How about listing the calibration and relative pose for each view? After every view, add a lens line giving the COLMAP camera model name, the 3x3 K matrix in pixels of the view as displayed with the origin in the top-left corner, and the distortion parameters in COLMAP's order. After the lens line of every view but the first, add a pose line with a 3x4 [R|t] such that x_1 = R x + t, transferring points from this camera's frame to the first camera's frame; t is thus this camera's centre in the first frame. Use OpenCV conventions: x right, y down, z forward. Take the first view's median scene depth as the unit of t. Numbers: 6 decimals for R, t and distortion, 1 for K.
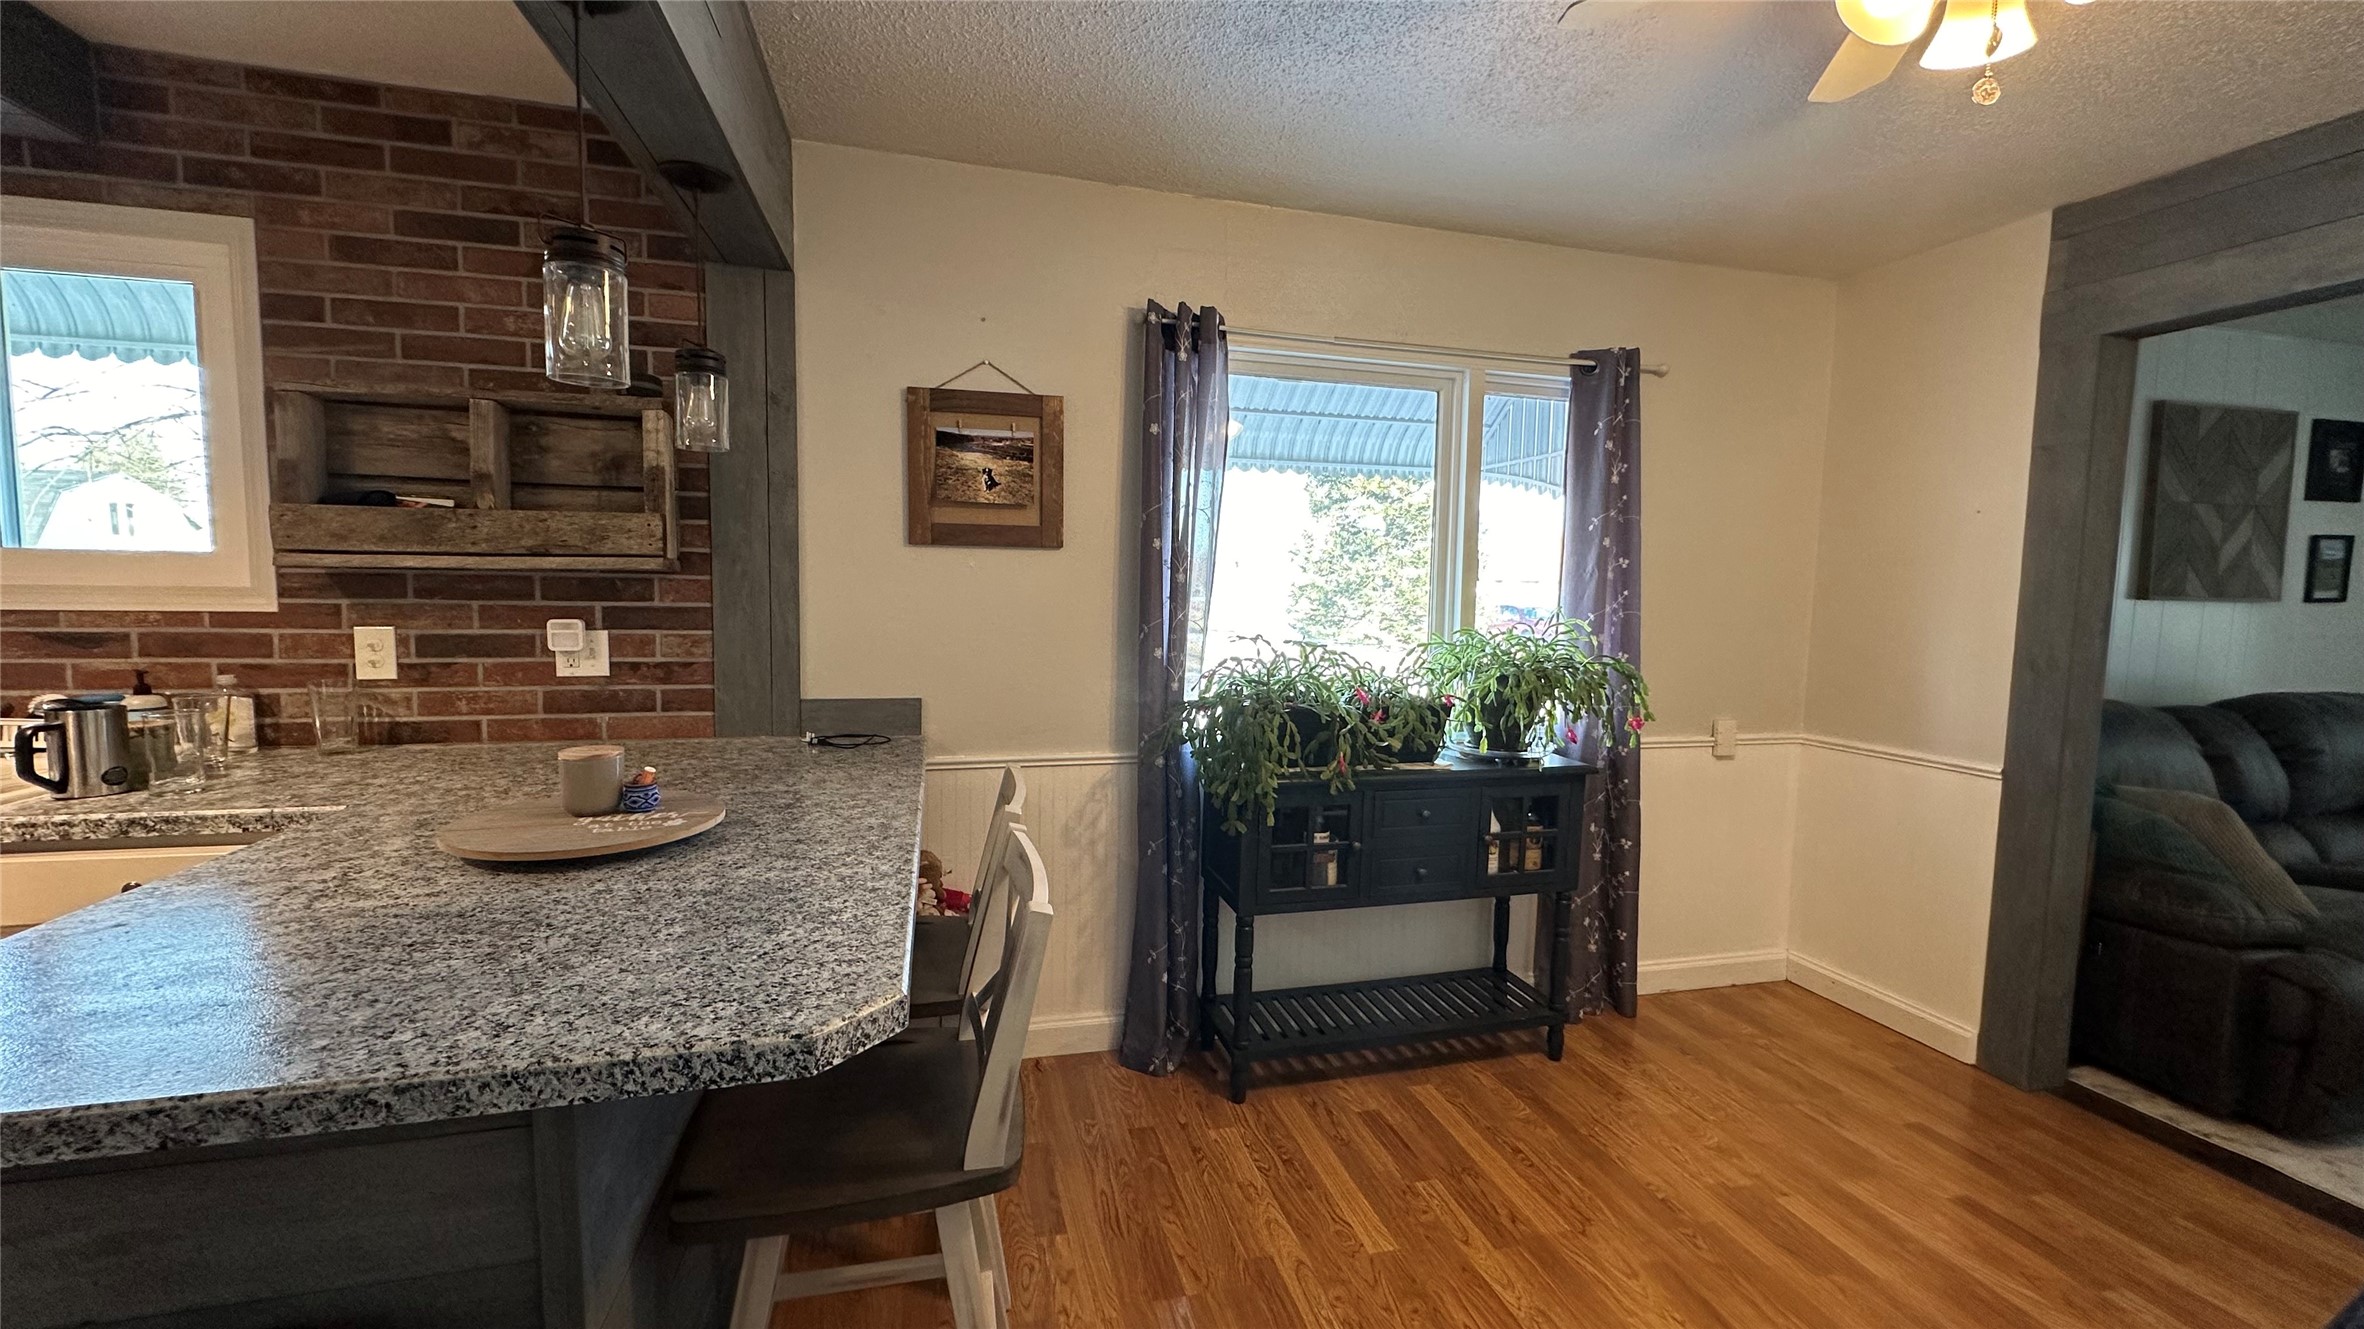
lens RADIAL K [[939.6, 0, 1183.0], [0, 939.6, 662.4], [0, 0, 1]] dist [-0.000644, 0.000178]
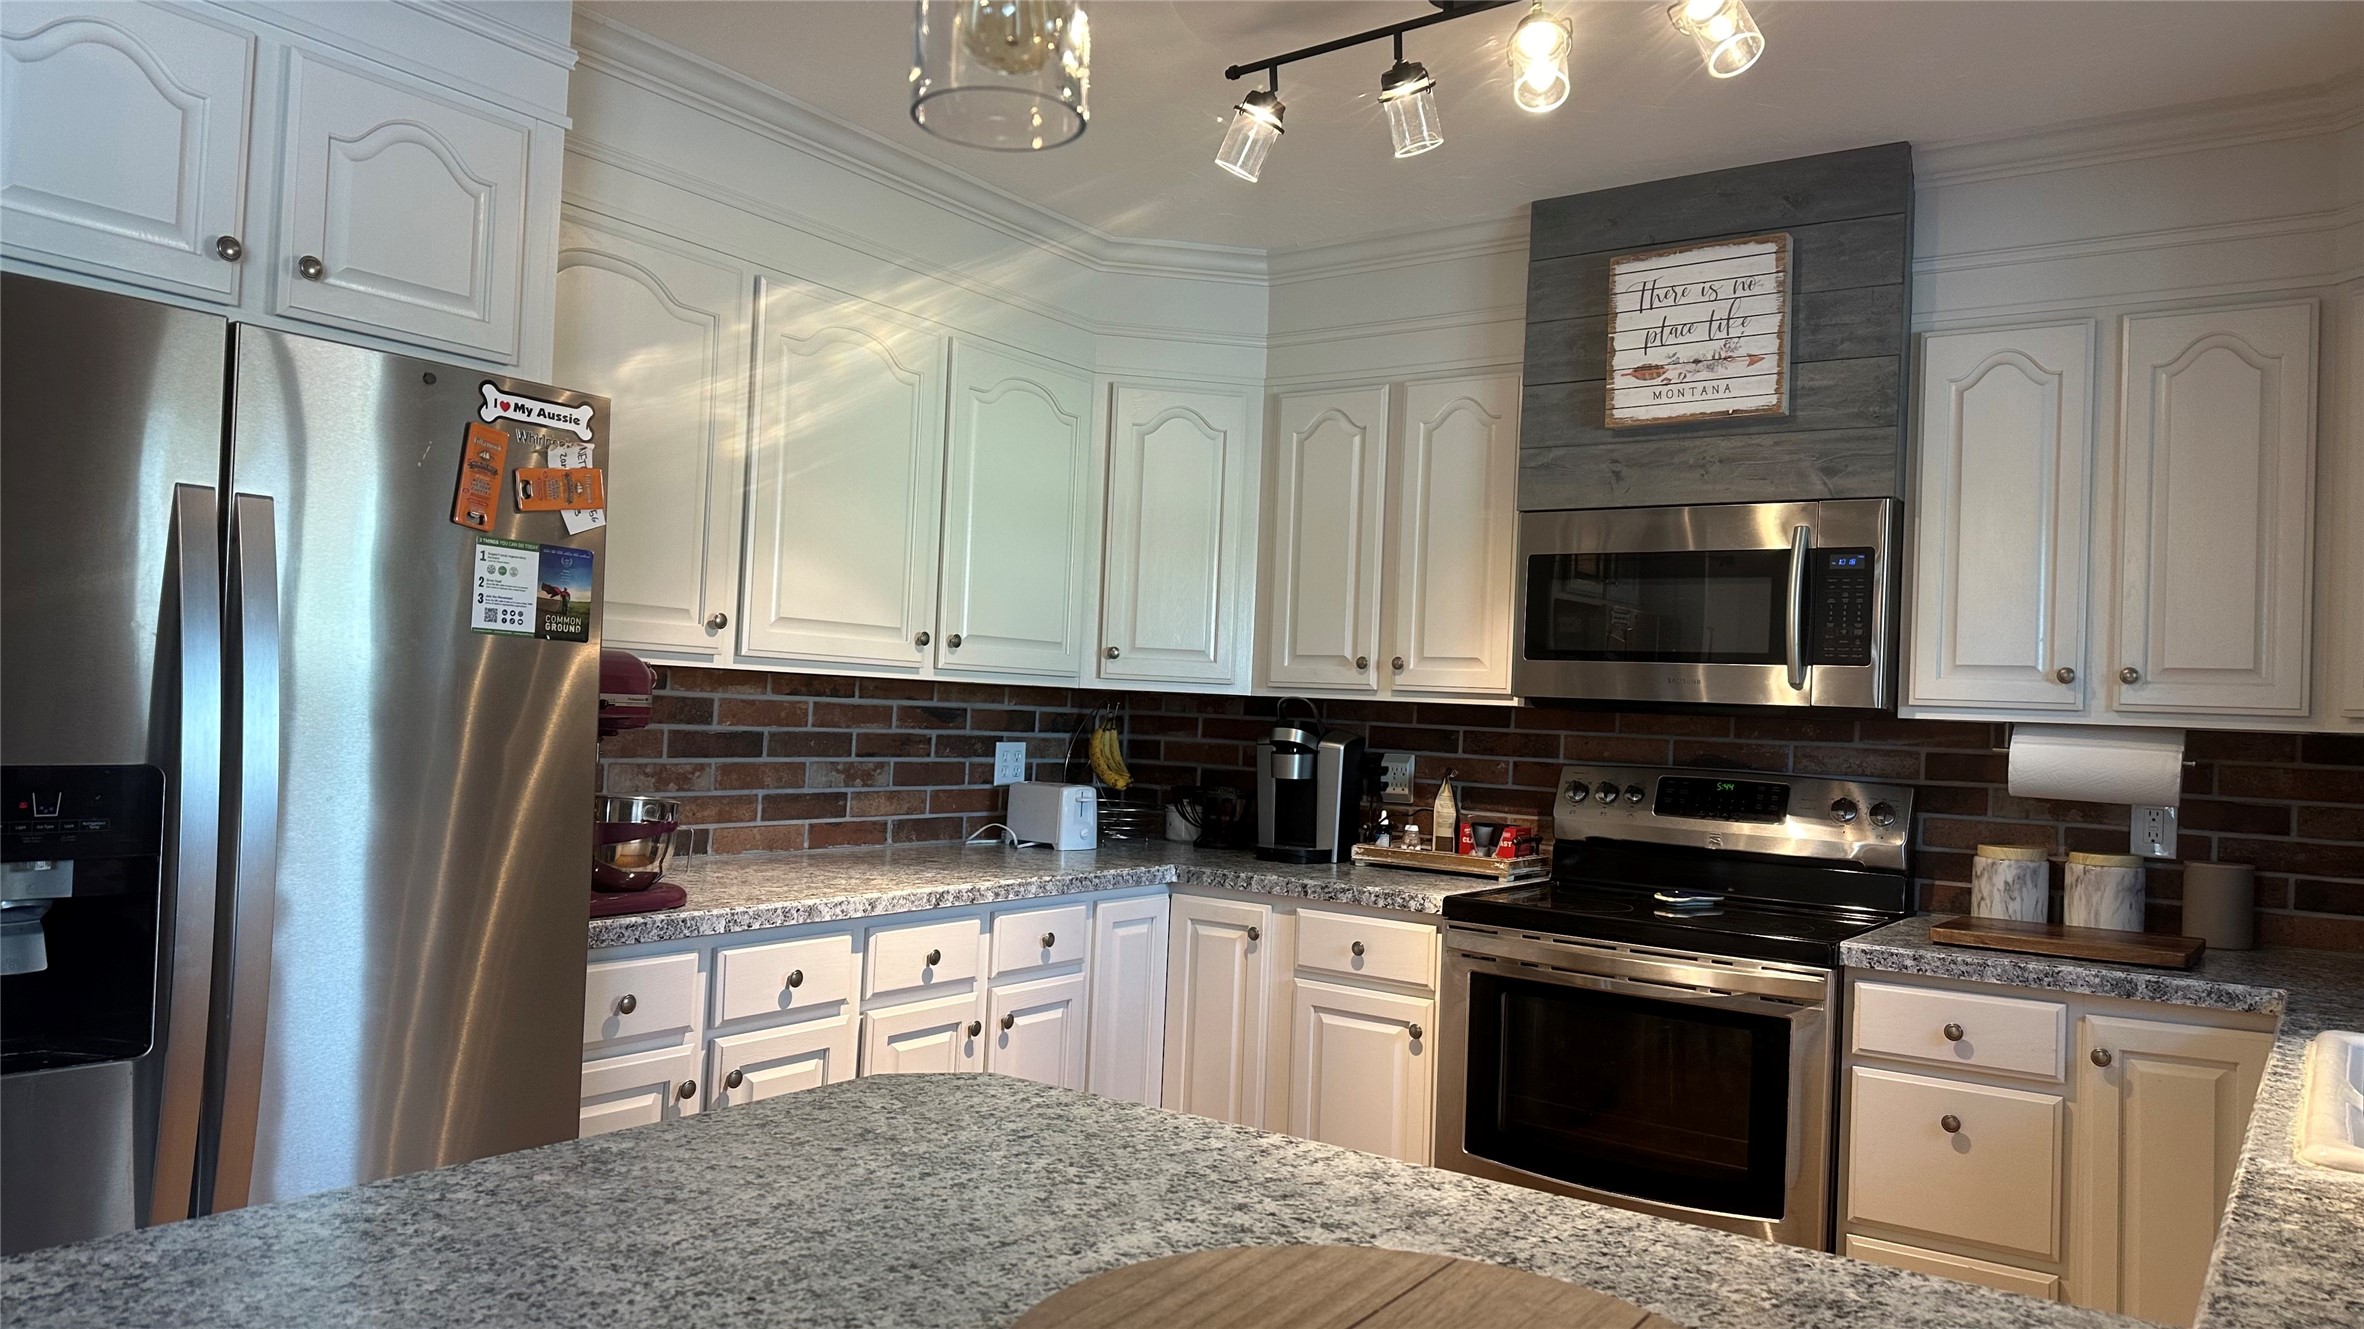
lens RADIAL K [[1642.4, 0, 1180.6], [0, 1642.4, 681.2], [0, 0, 1]] dist [0.084129, -0.114651]
pose [[-0.762255, -0.062592, -0.644243, -0.148736], [-0.108649, 0.993564, 0.032020, -0.051867], [0.638093, 0.094404, -0.764150, 0.959033]]
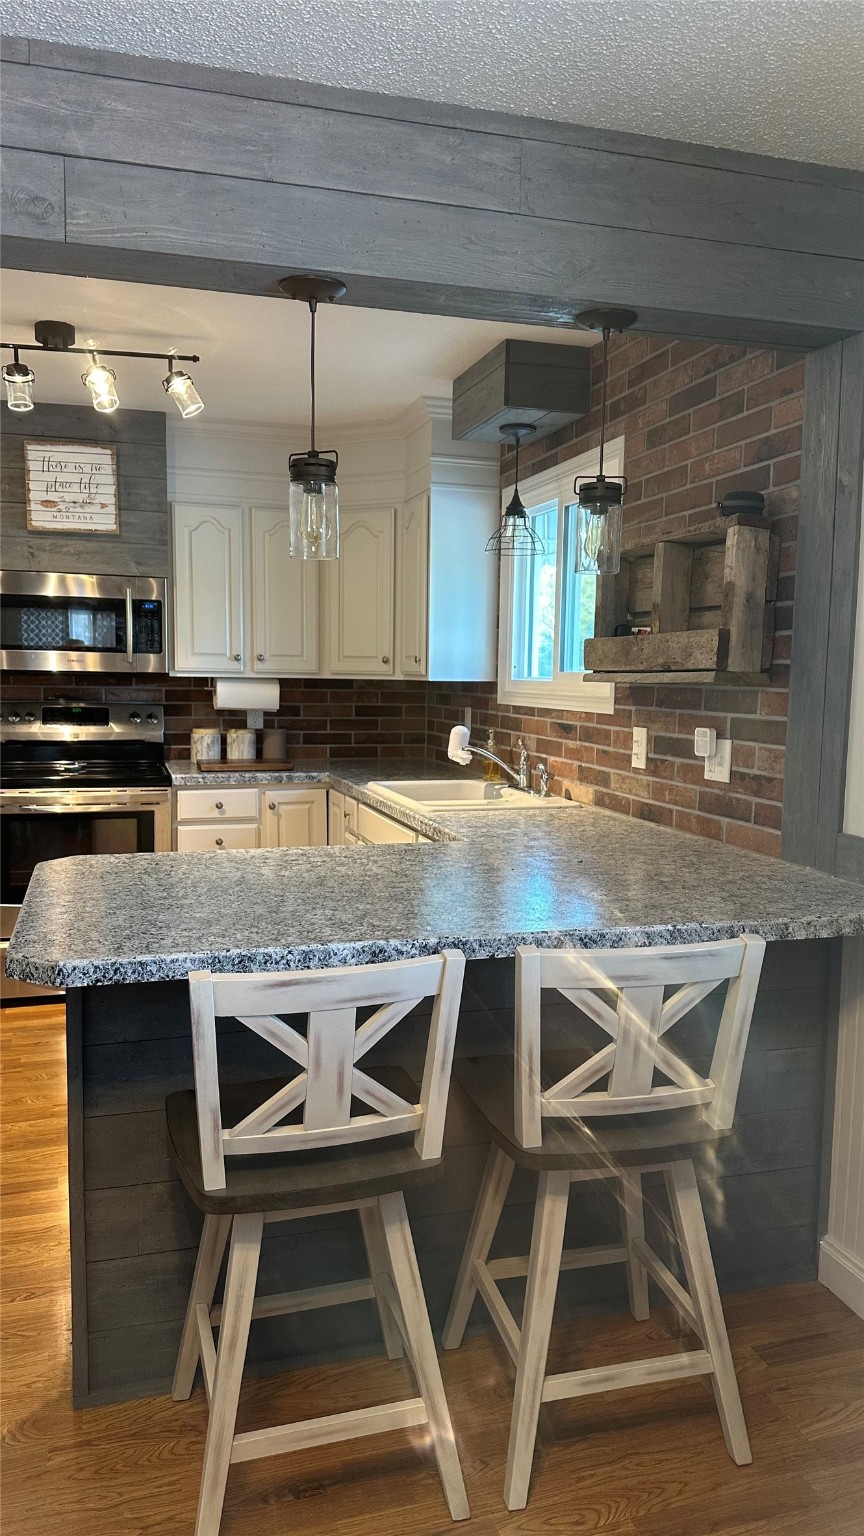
lens RADIAL K [[1073.4, 0, 440.3], [0, 1073.4, 770.4], [0, 0, 1]] dist [0.189695, -0.418908]
pose [[0.041539, 0.076663, -0.996191, 0.661248], [-0.095565, 0.992786, 0.072416, -0.063861], [0.994556, 0.092193, 0.048566, 0.683930]]
